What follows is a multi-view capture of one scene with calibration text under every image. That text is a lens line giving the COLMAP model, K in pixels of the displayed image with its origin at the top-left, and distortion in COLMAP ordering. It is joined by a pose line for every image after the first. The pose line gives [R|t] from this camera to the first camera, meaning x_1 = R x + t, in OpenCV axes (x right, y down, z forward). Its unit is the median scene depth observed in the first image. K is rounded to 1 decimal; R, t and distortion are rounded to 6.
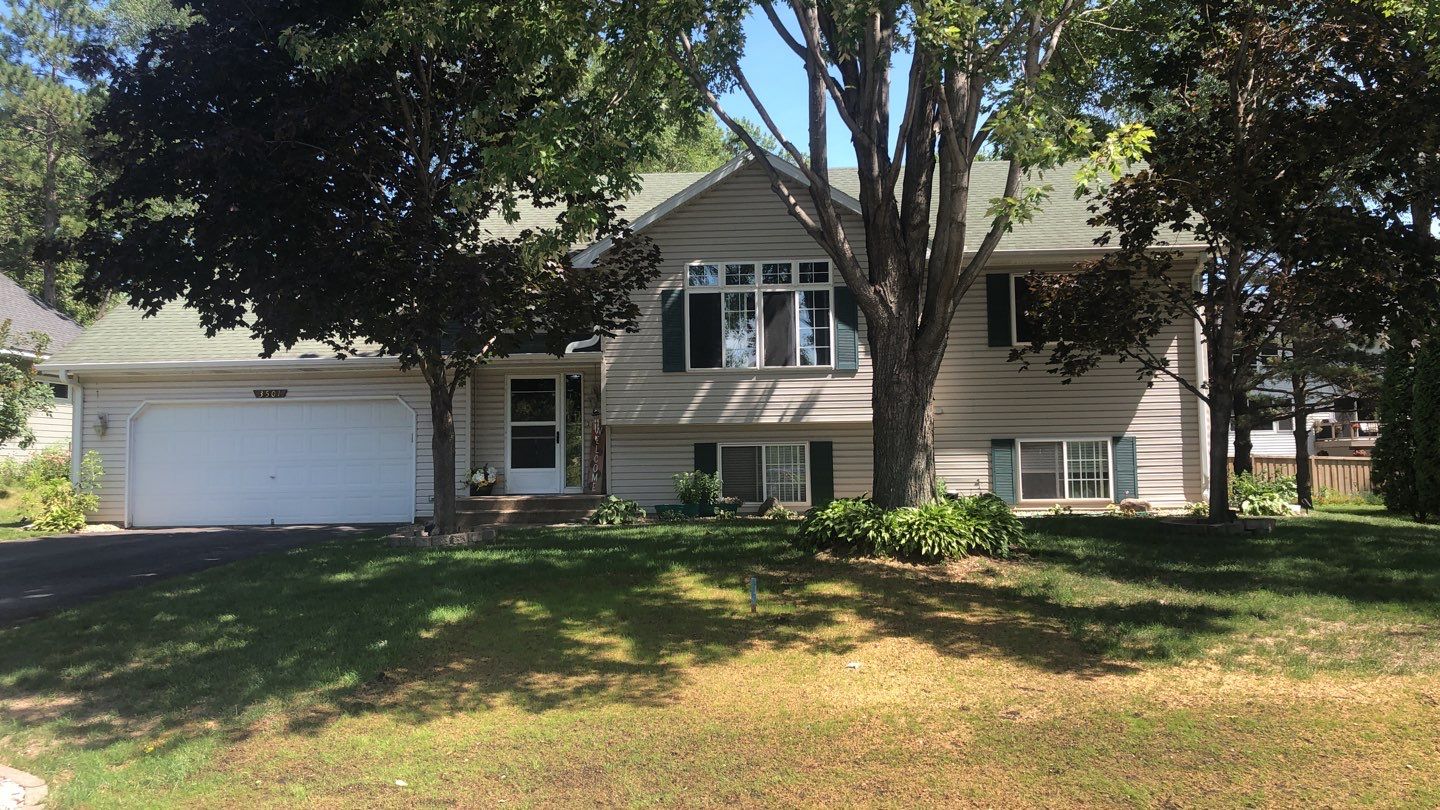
lens RADIAL K [[1177.9, 0, 719.6], [0, 1177.9, 396.9], [0, 0, 1]] dist [0.060669, -0.013476]
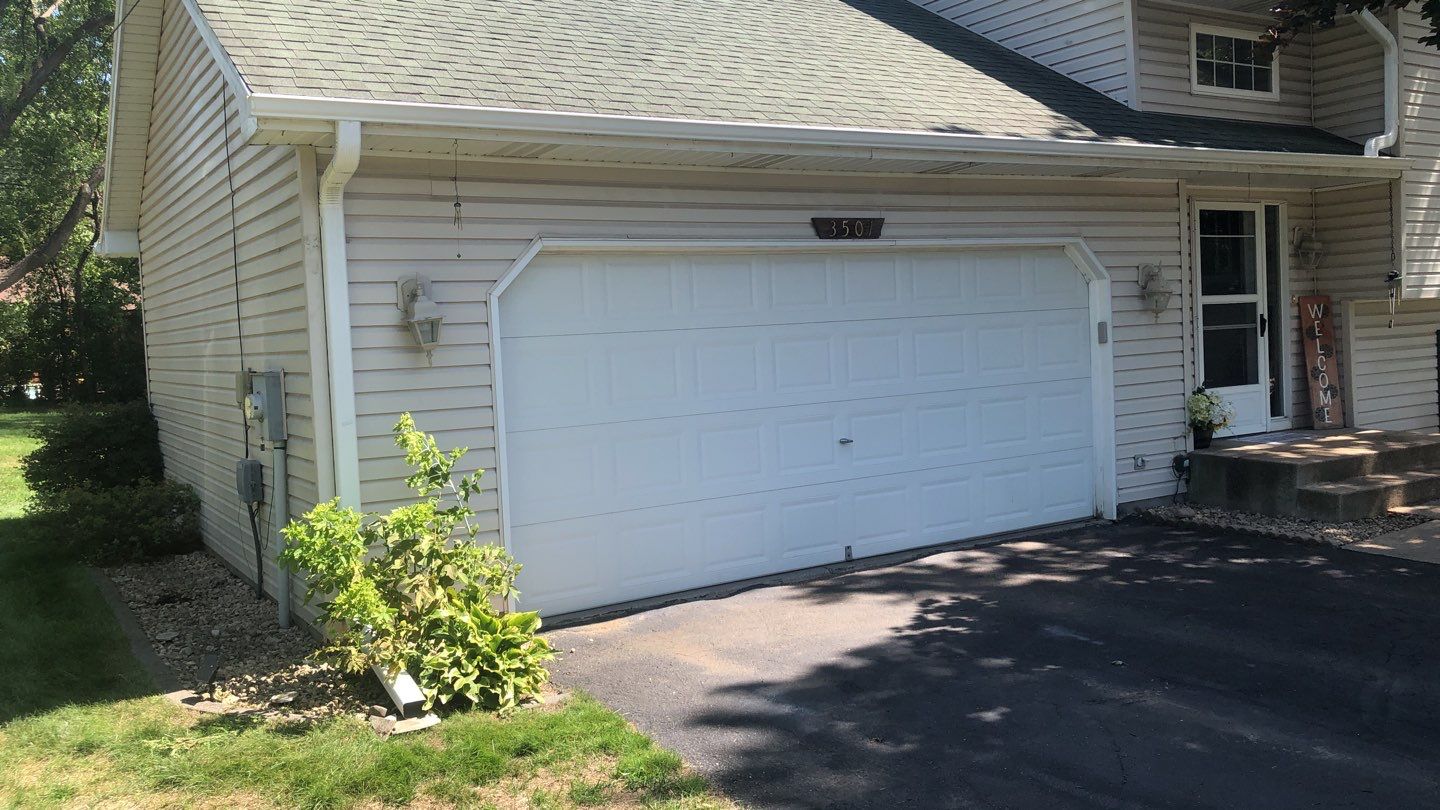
lens RADIAL K [[1177.9, 0, 730.4], [0, 1177.9, 366.9], [0, 0, 1]] dist [0.060669, -0.013476]
pose [[0.812683, -0.043601, 0.581073, -0.659567], [-0.002953, 0.996876, 0.078931, 0.012471], [-0.582699, -0.065862, 0.810015, 0.737910]]
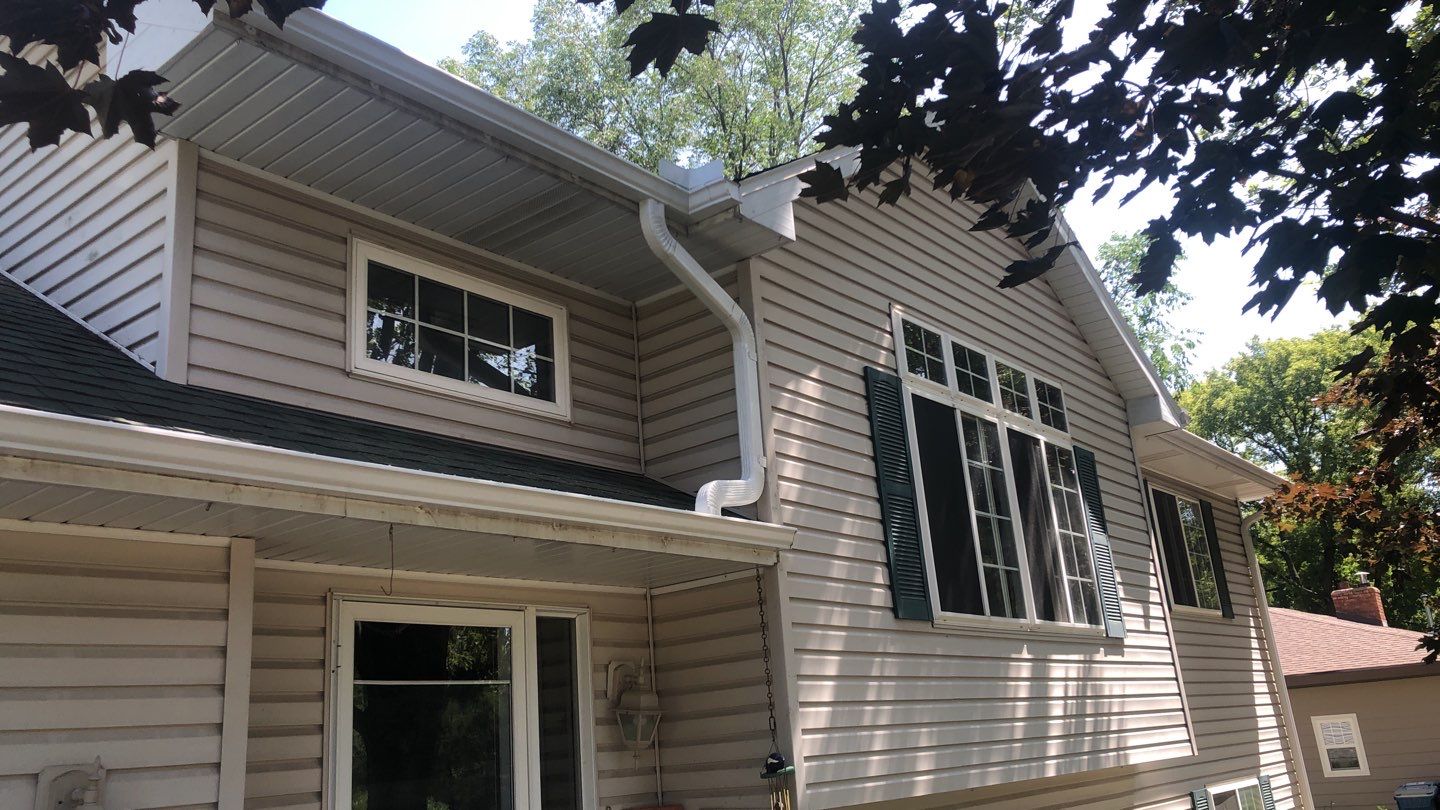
lens RADIAL K [[1177.9, 0, 721.5], [0, 1177.9, 393.9], [0, 0, 1]] dist [0.060669, -0.013476]
pose [[0.588888, 0.207766, 0.781053, -0.331832], [0.019023, 0.962563, -0.270391, 0.005353], [-0.807990, 0.174089, 0.562890, 0.852187]]
